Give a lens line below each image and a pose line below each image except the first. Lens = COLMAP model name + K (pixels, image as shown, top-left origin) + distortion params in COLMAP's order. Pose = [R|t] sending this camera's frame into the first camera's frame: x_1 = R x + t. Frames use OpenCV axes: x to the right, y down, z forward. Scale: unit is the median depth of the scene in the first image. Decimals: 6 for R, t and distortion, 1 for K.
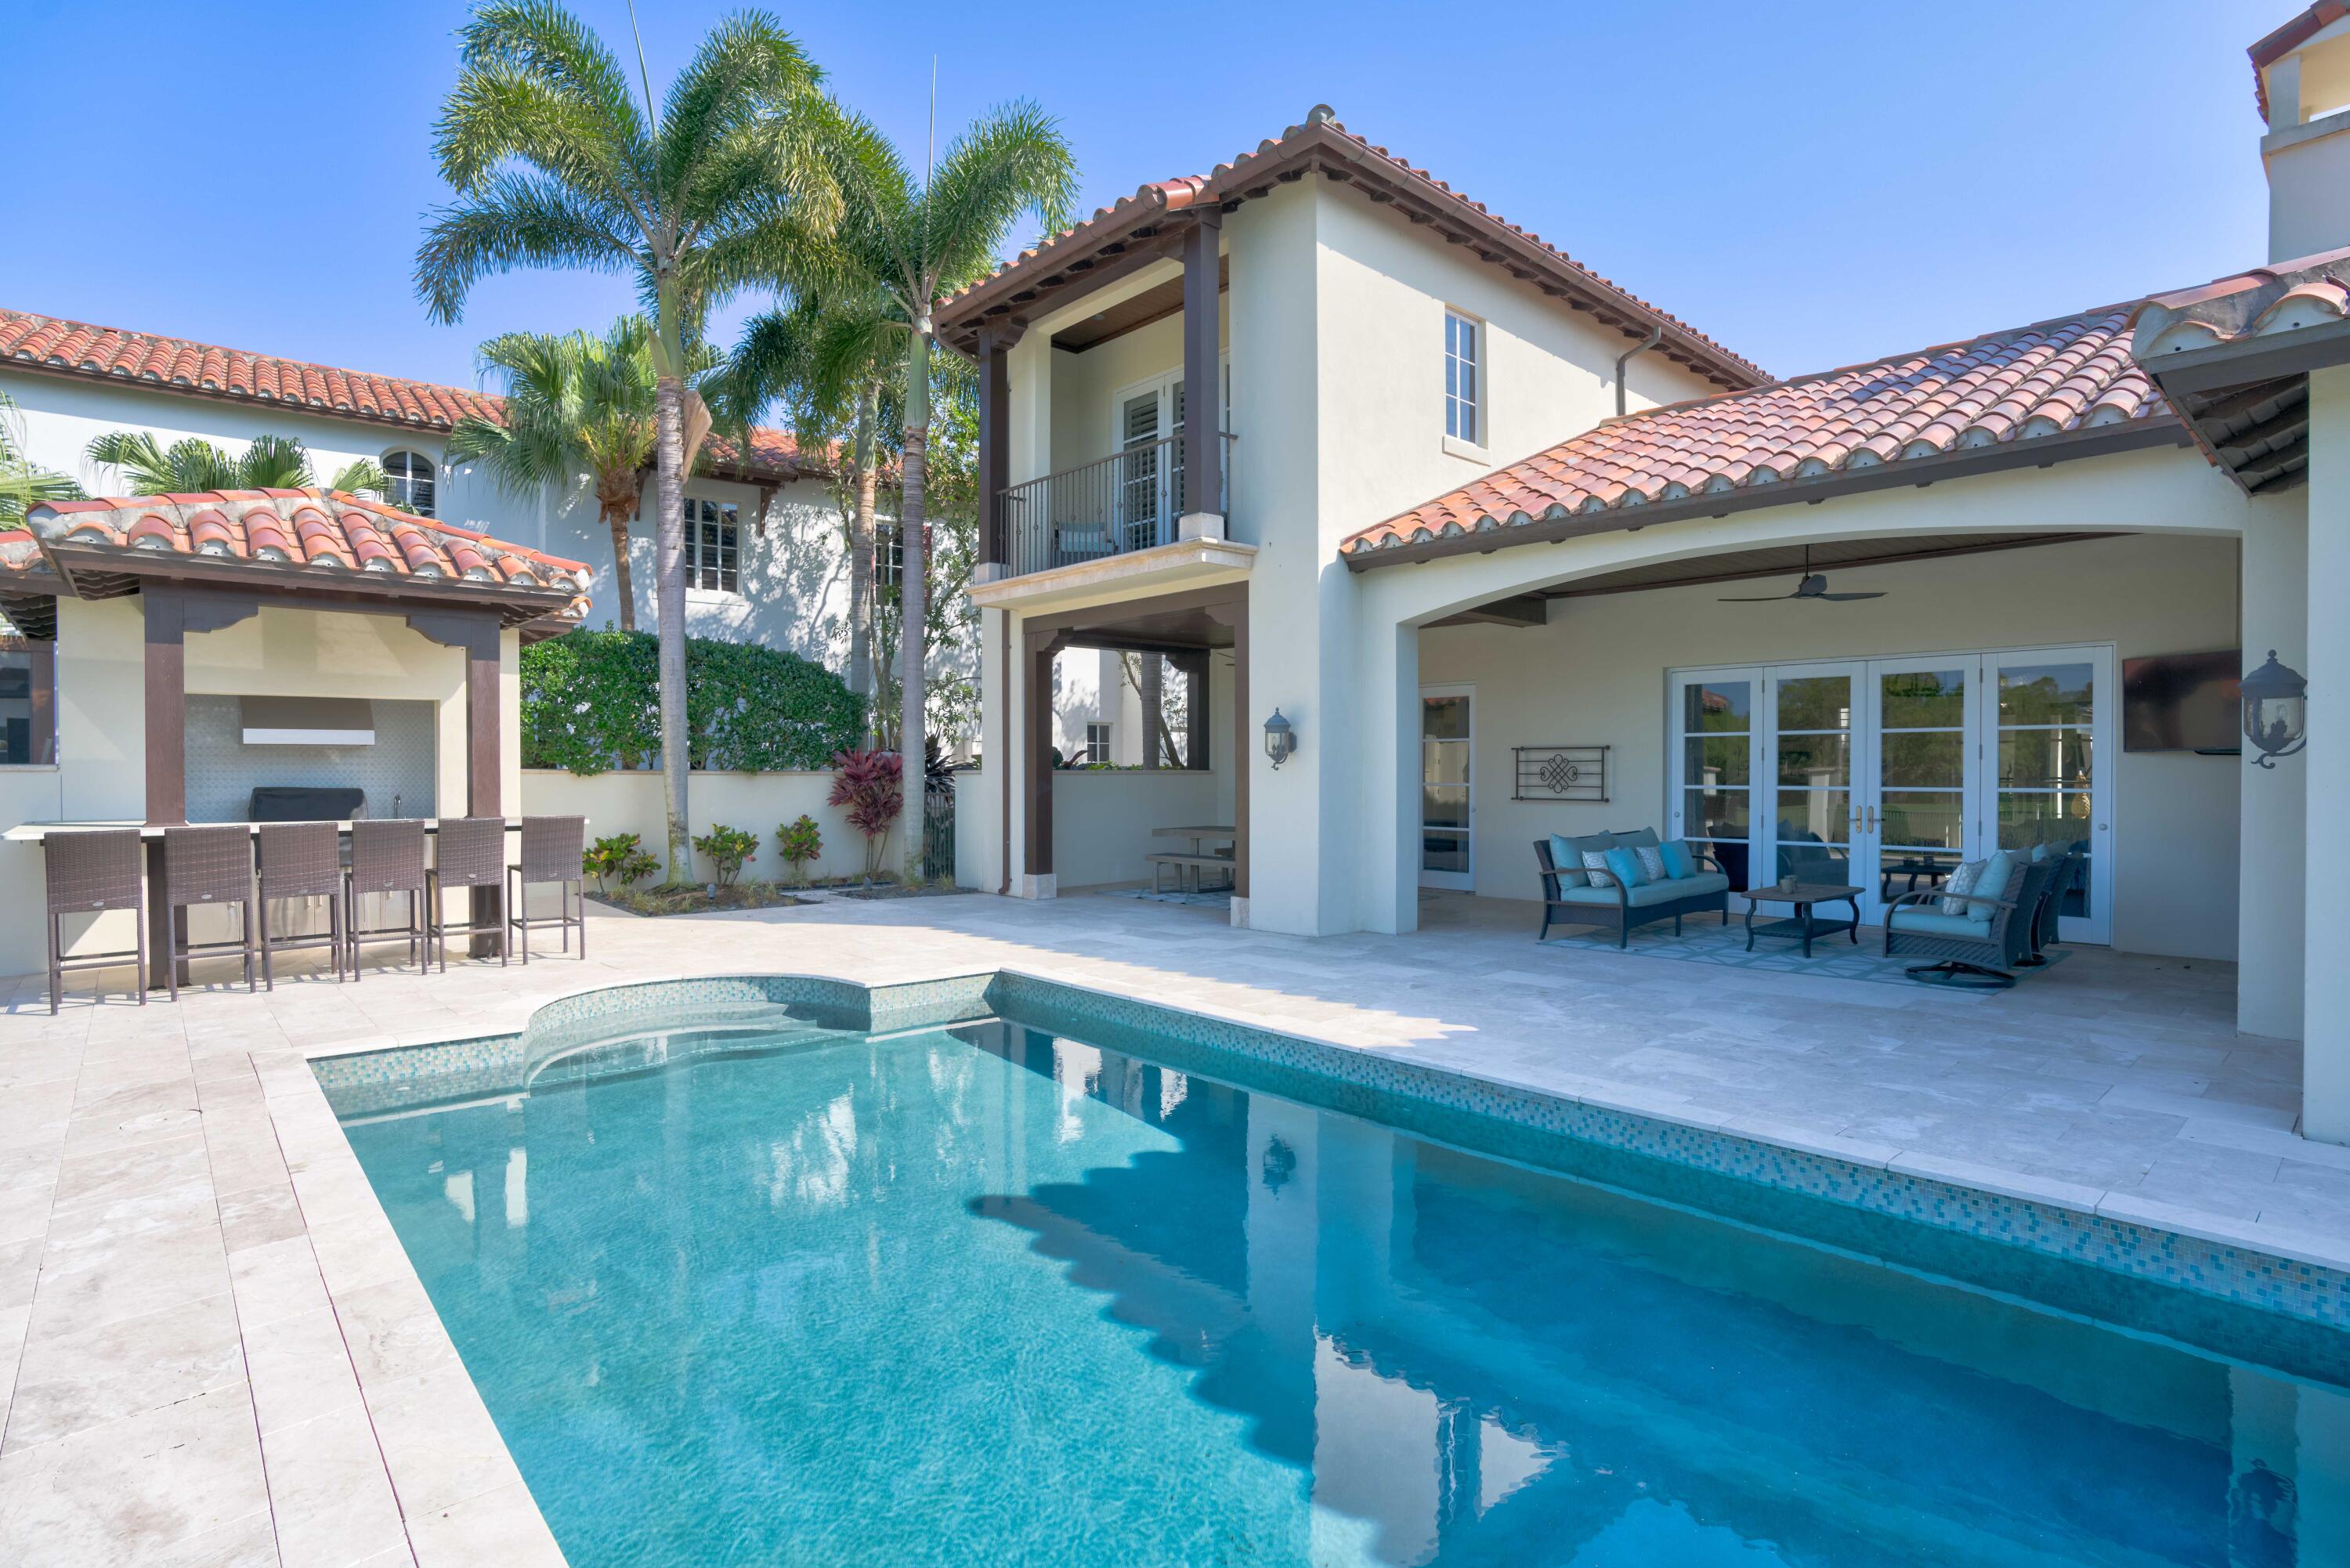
lens RADIAL K [[1152.4, 0, 1196.1], [0, 1152.4, 776.9], [0, 0, 1]] dist [-0.054549, 0.015891]
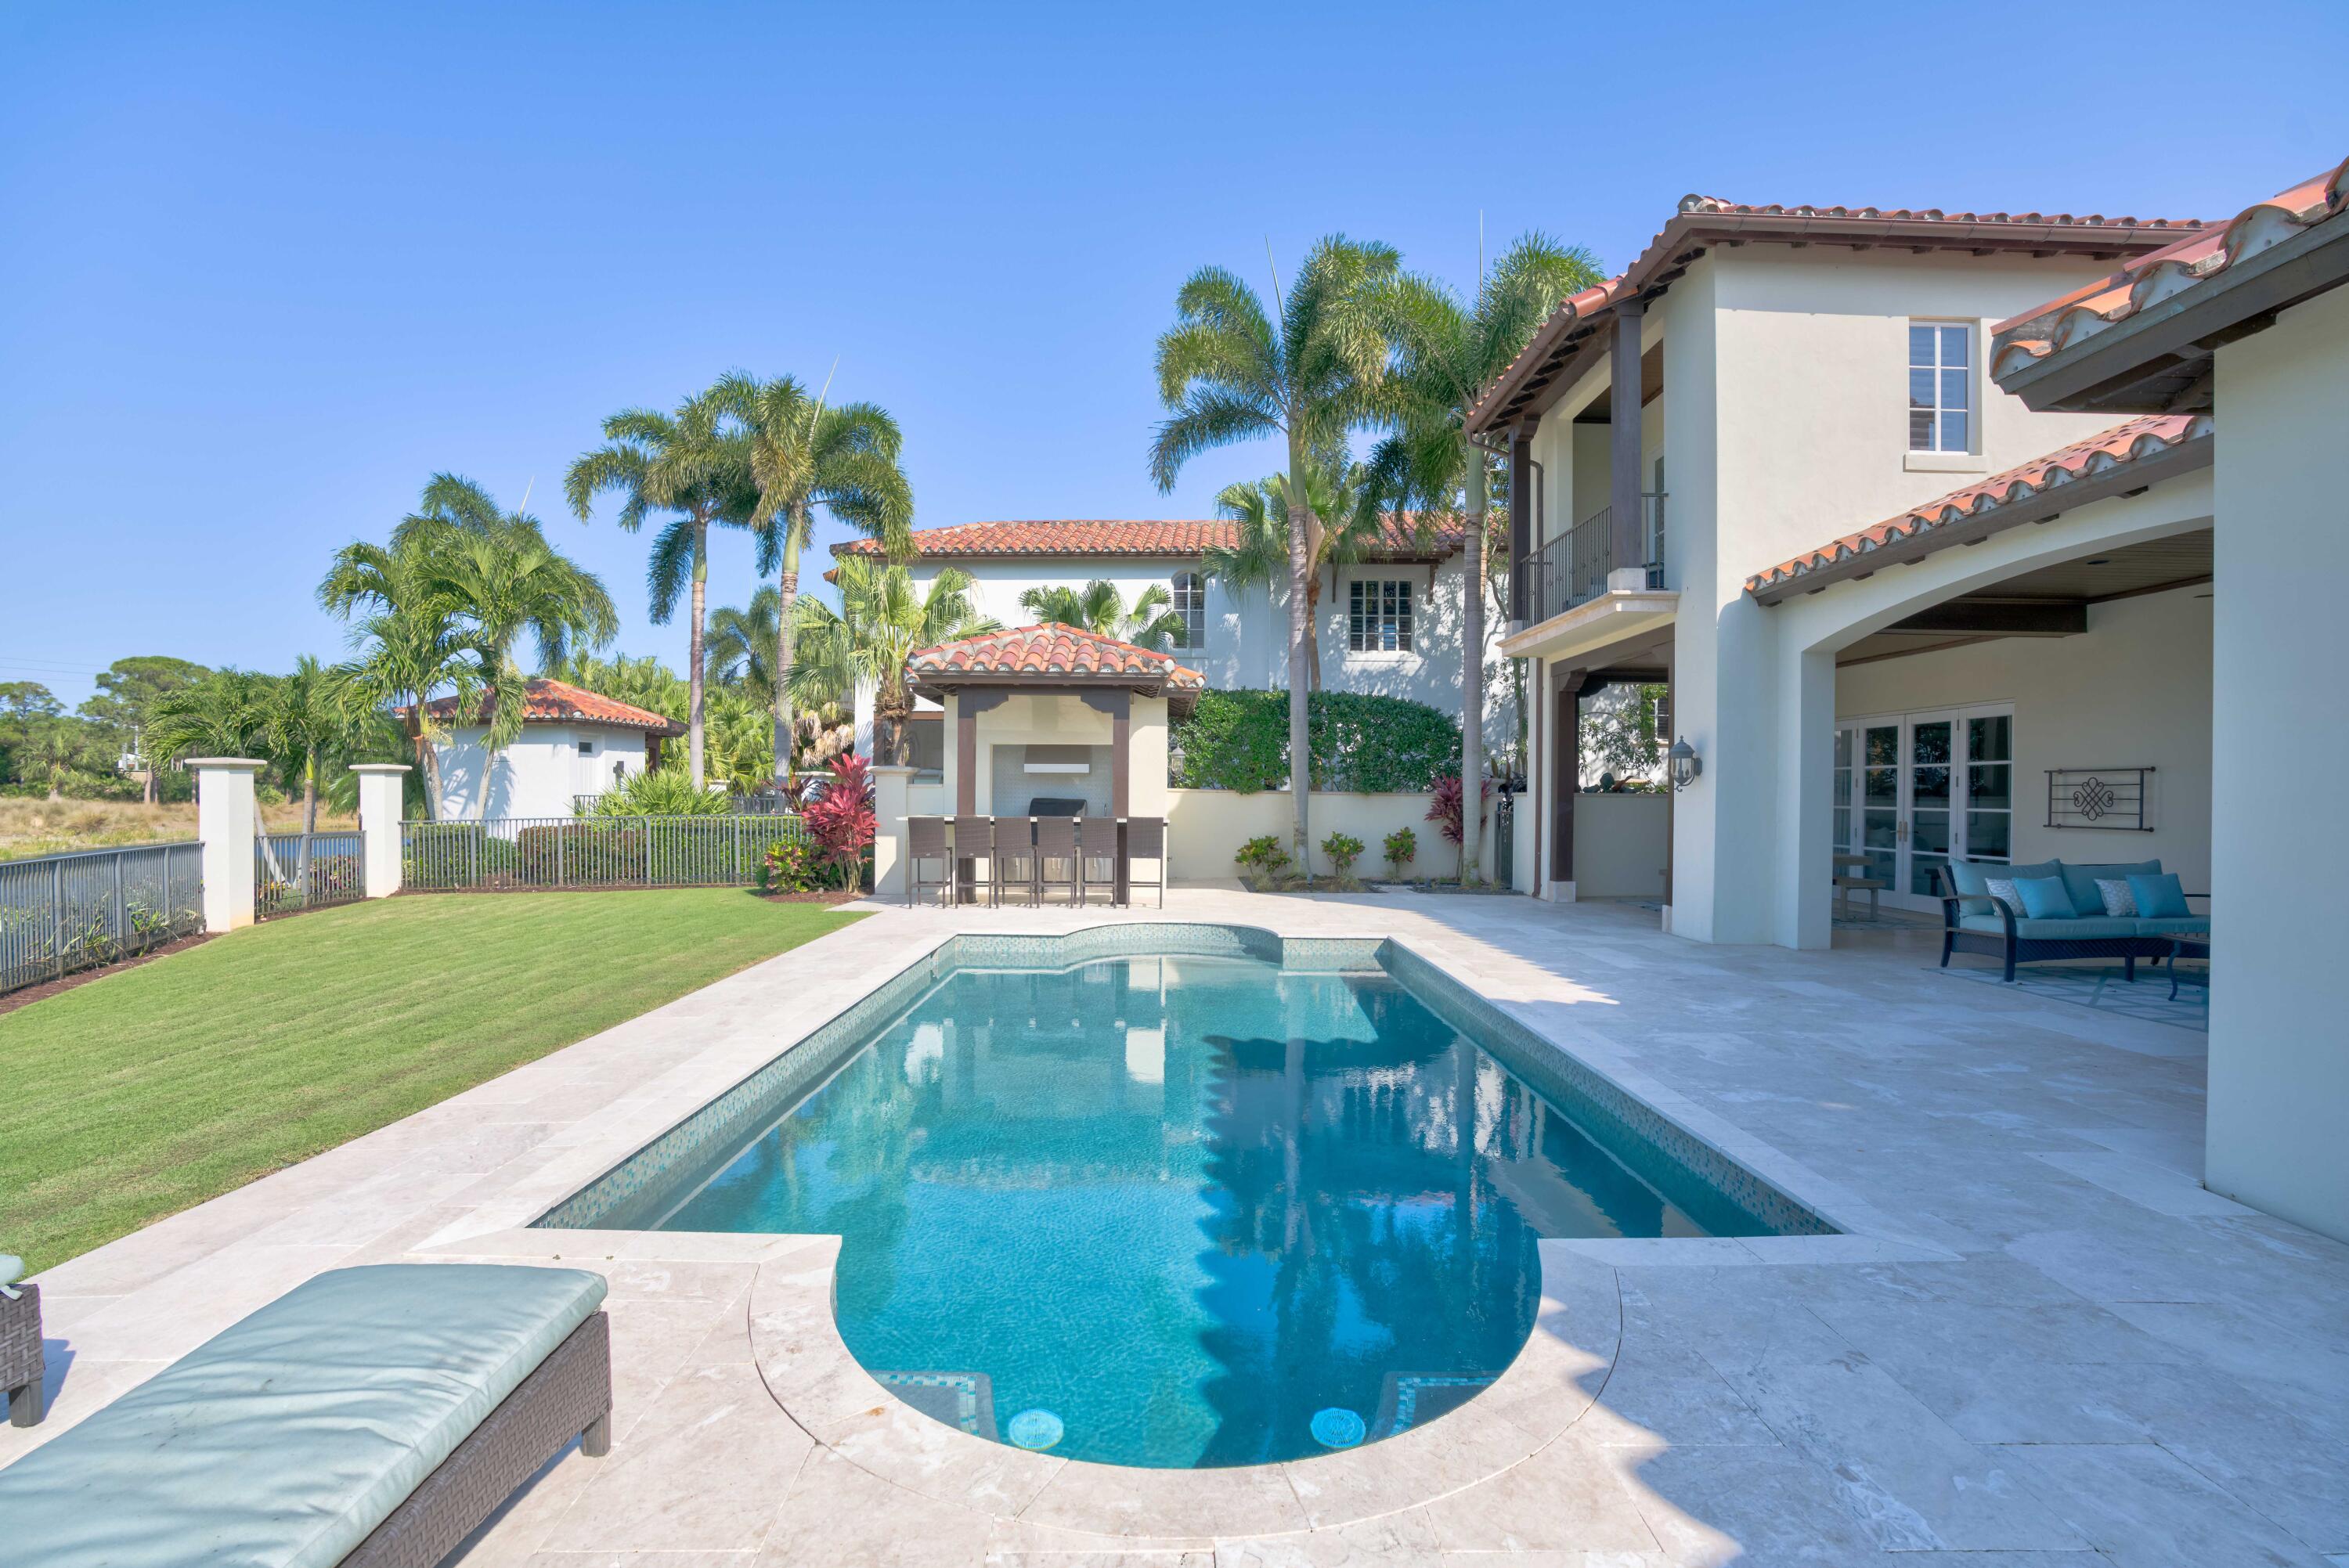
lens RADIAL K [[1073.6, 0, 1199.9], [0, 1073.6, 786.3], [0, 0, 1]] dist [-0.061980, 0.019255]
pose [[0.760067, 0.002234, -0.649840, 0.310184], [-0.012170, 0.999868, -0.010798, 0.004629], [0.649730, 0.016115, 0.759994, -0.064614]]
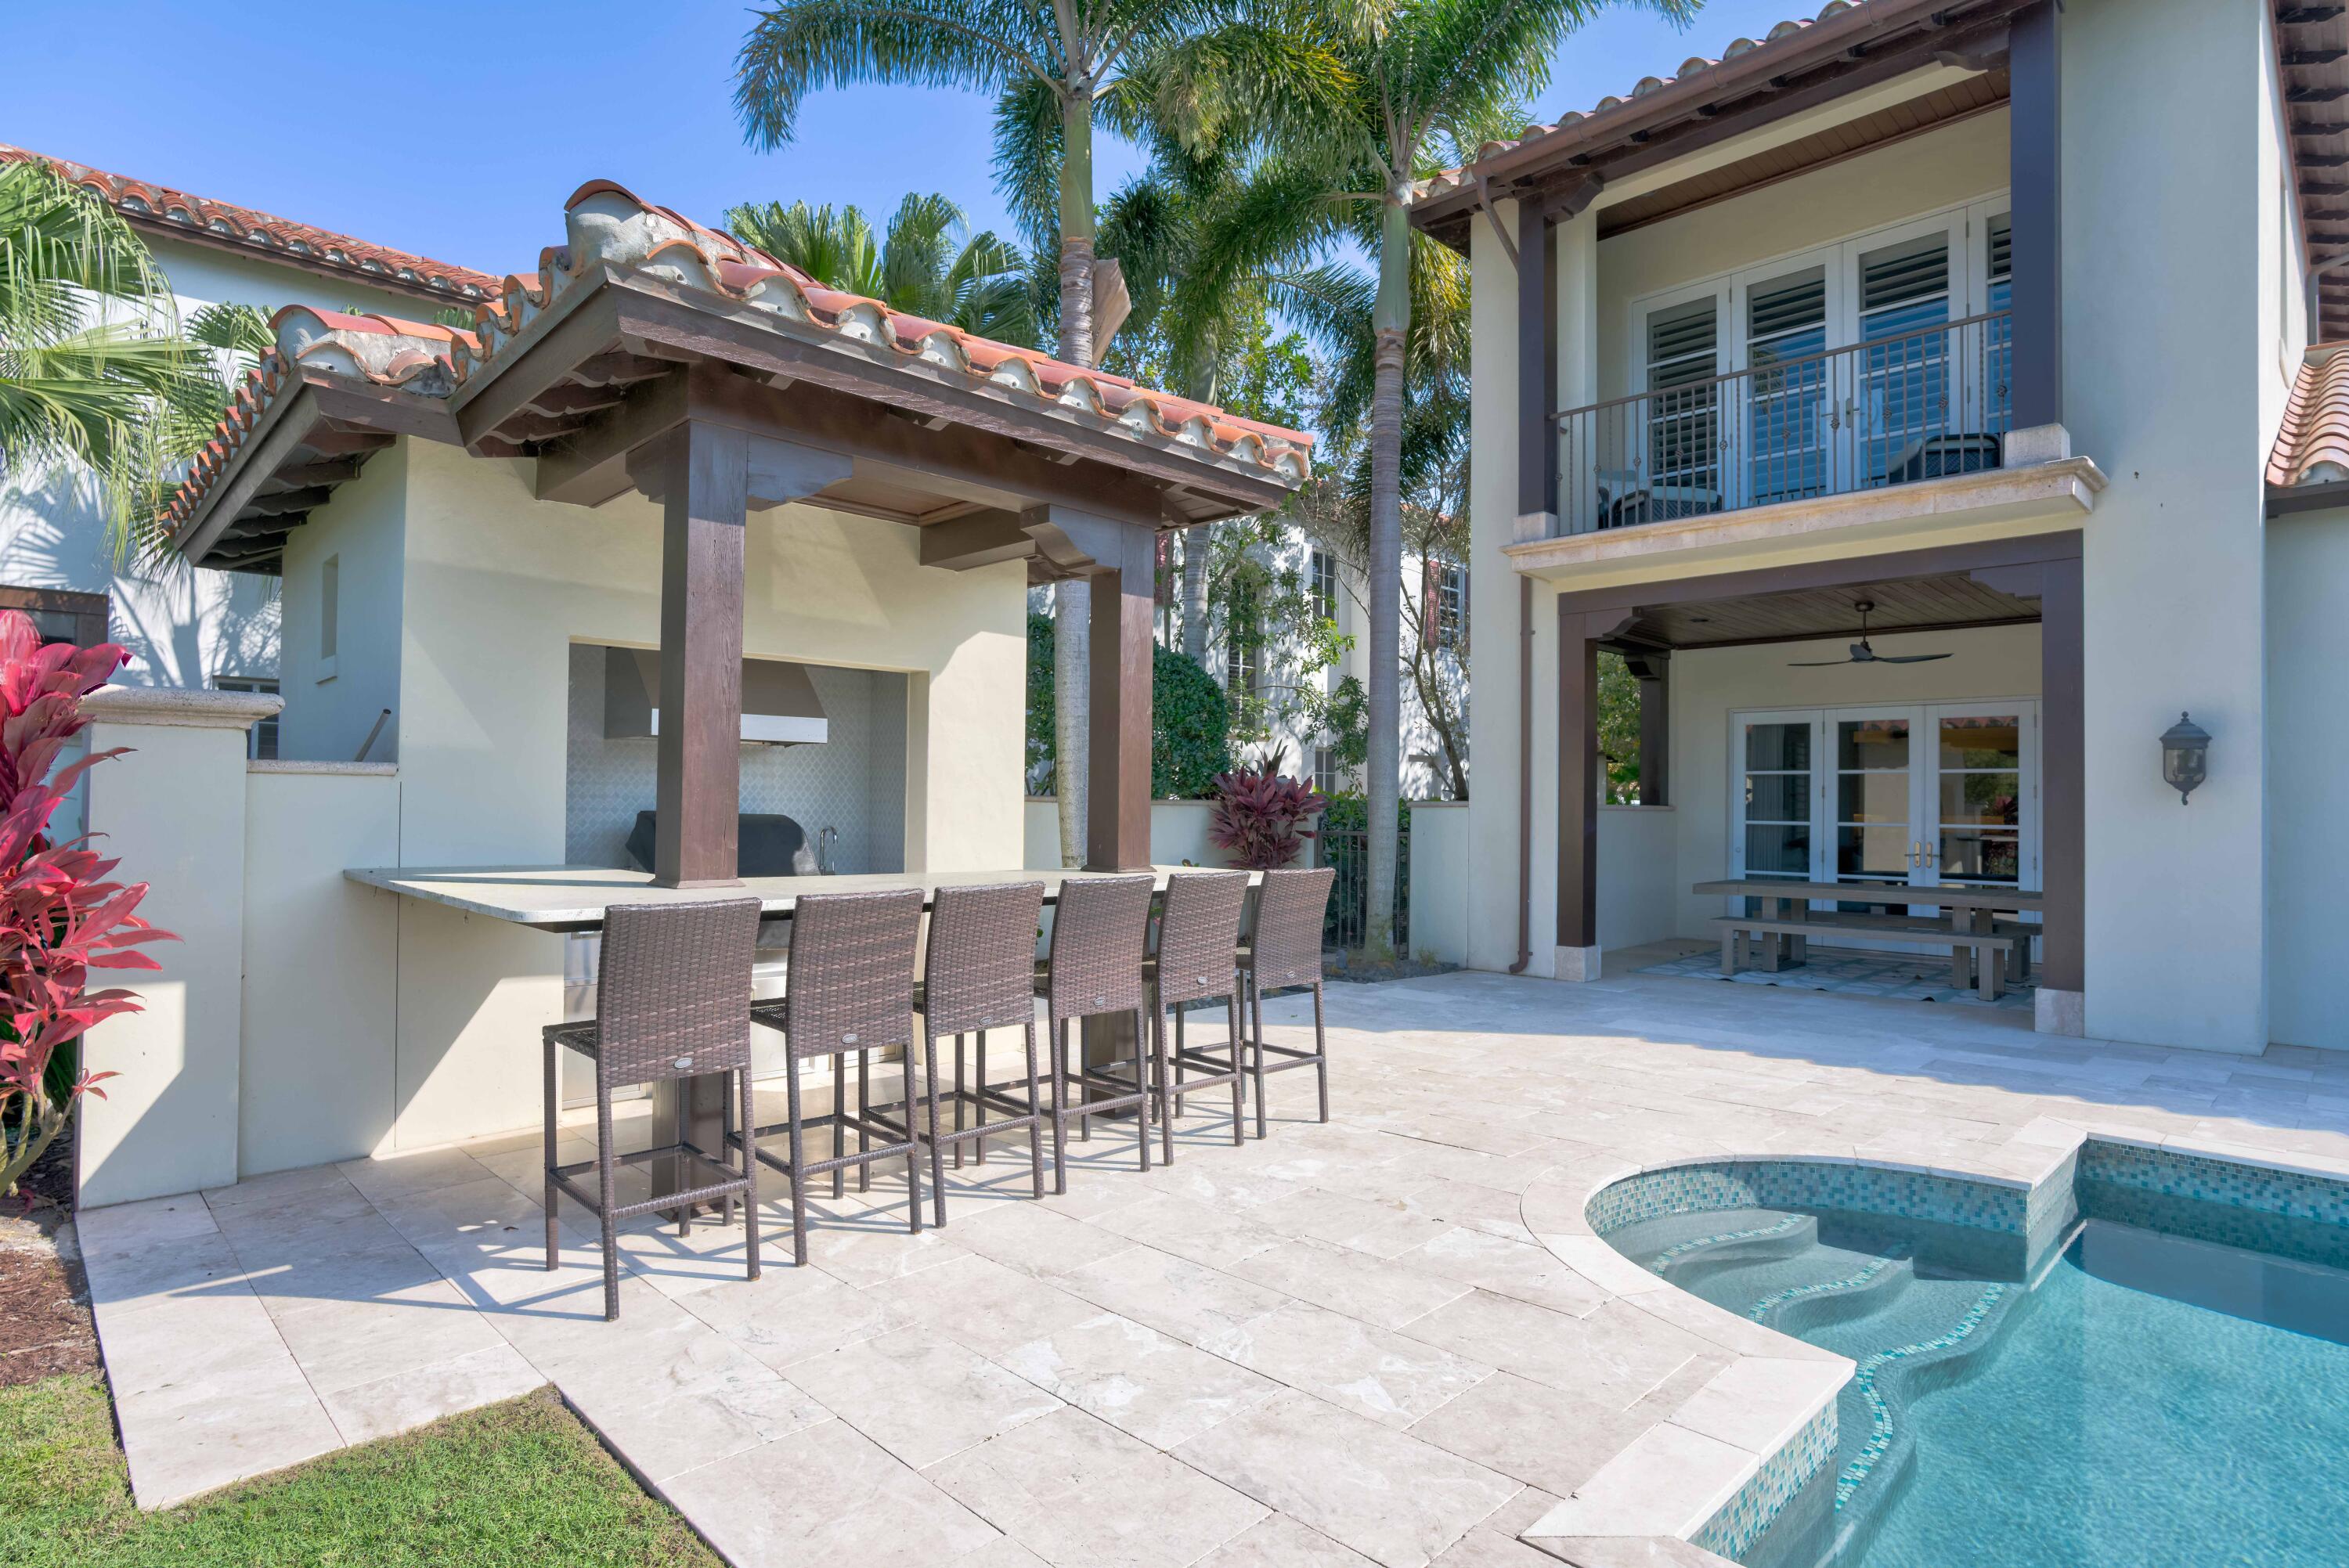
lens RADIAL K [[1229.5, 0, 1245.3], [0, 1229.5, 763.9], [0, 0, 1]] dist [-0.027506, 0.001024]
pose [[0.999072, 0.013846, 0.040796, -0.407860], [-0.012204, 0.999116, -0.040228, 0.004659], [-0.041317, 0.039693, 0.998357, 0.254634]]
